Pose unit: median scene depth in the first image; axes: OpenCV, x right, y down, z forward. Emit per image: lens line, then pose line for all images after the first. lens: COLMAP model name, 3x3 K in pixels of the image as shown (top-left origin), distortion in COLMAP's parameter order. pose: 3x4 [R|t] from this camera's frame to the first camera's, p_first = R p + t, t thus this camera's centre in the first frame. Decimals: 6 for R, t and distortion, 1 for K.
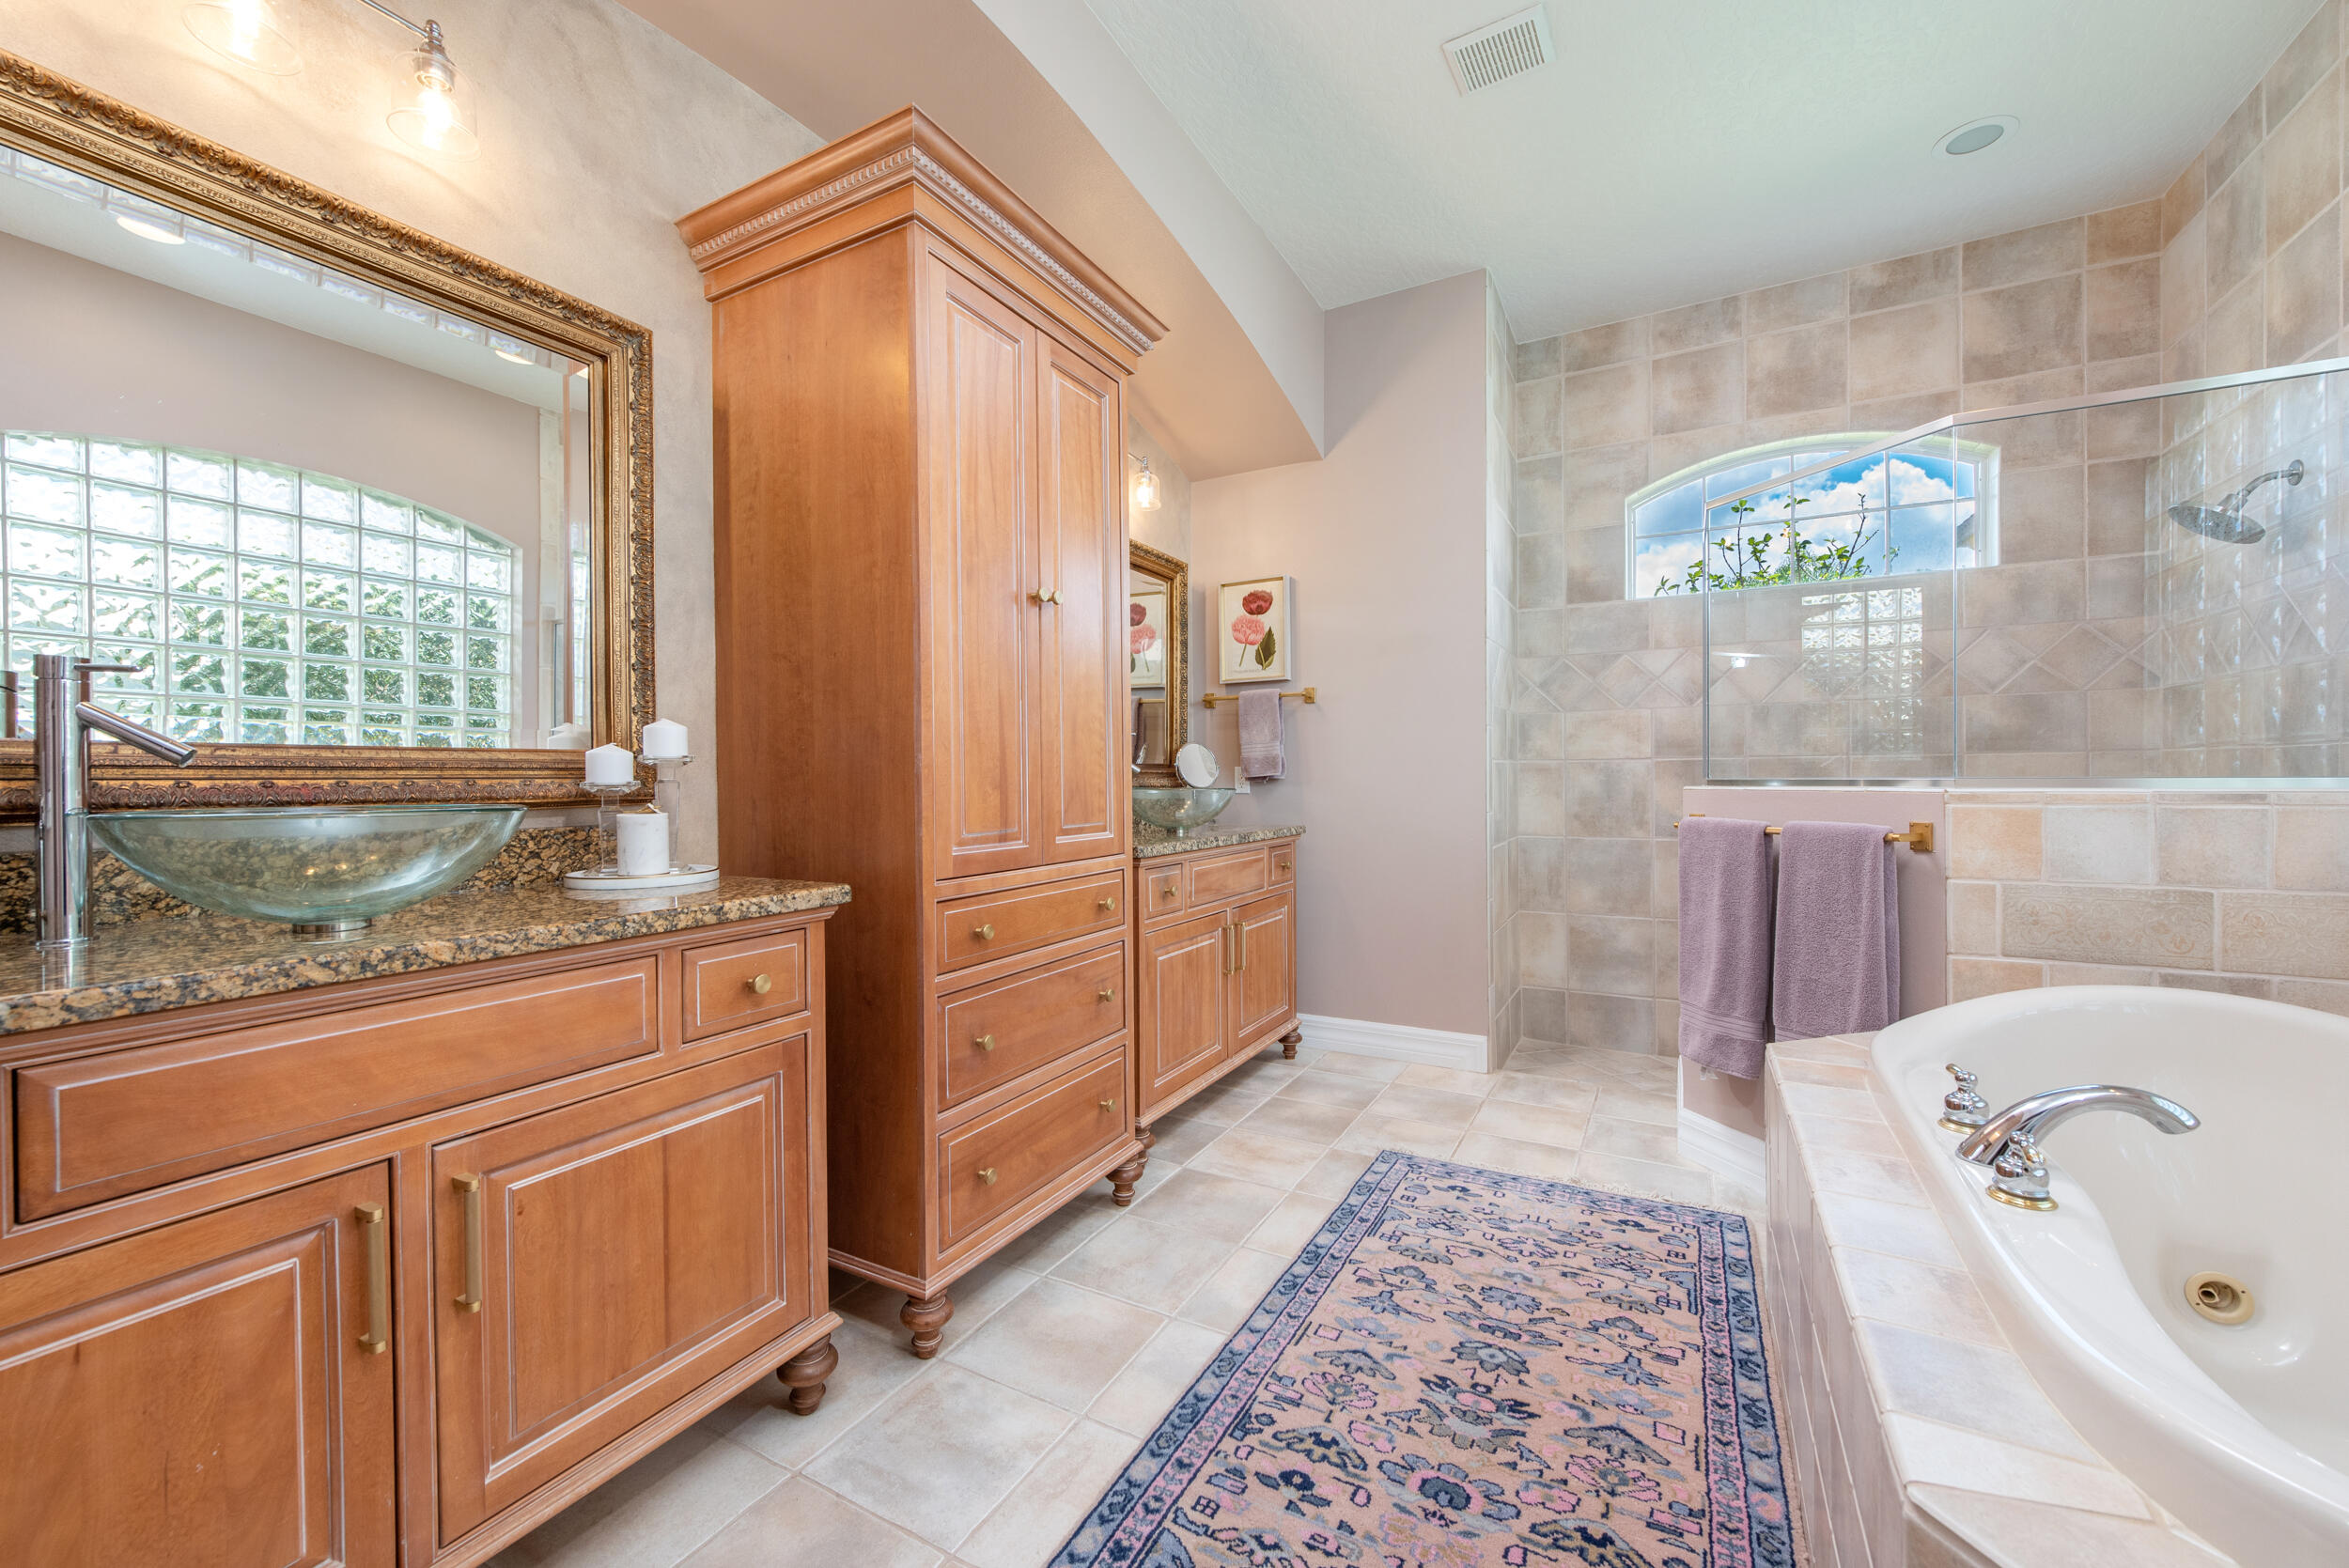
lens RADIAL K [[918.8, 0, 1174.5], [0, 918.8, 784.0], [0, 0, 1]] dist [0.001891, 0.000006]
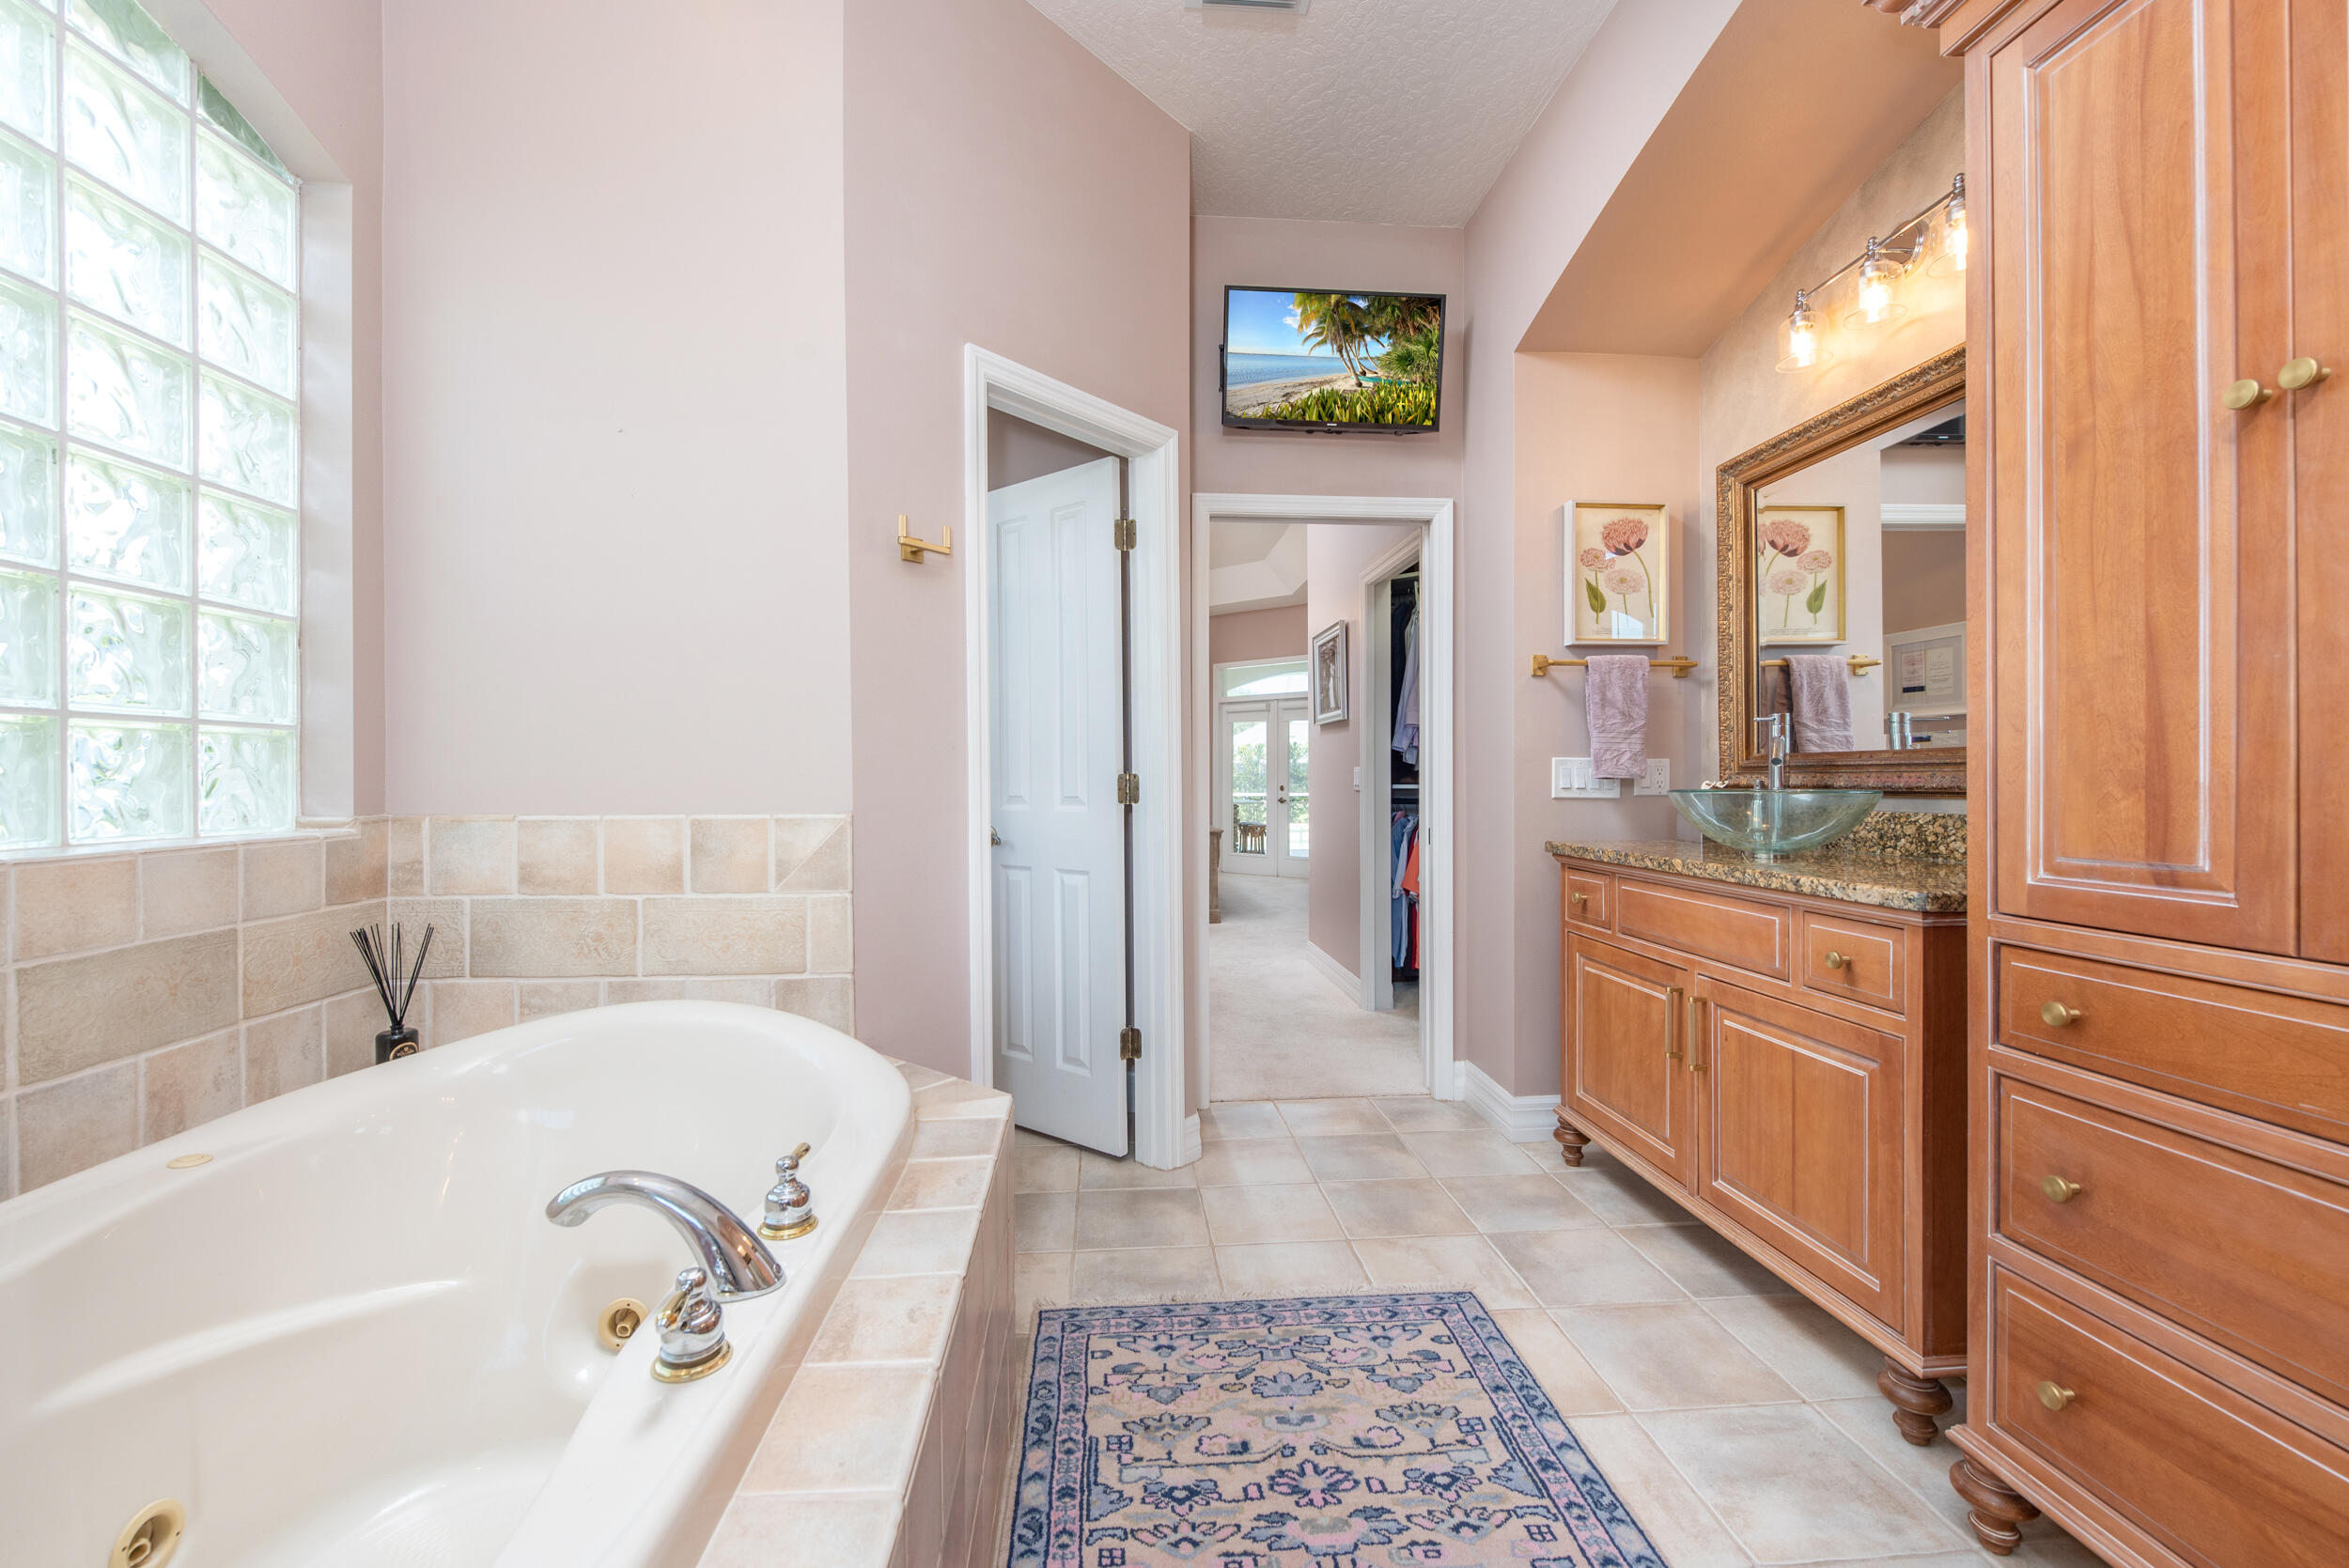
lens RADIAL K [[939.9, 0, 1180.1], [0, 939.9, 780.0], [0, 0, 1]] dist [-0.001345, -0.000230]
pose [[-0.836160, -0.010474, -0.548386, 0.880759], [-0.016474, 0.999846, 0.006023, 0.006432], [0.548238, 0.014071, -0.836204, 1.584135]]
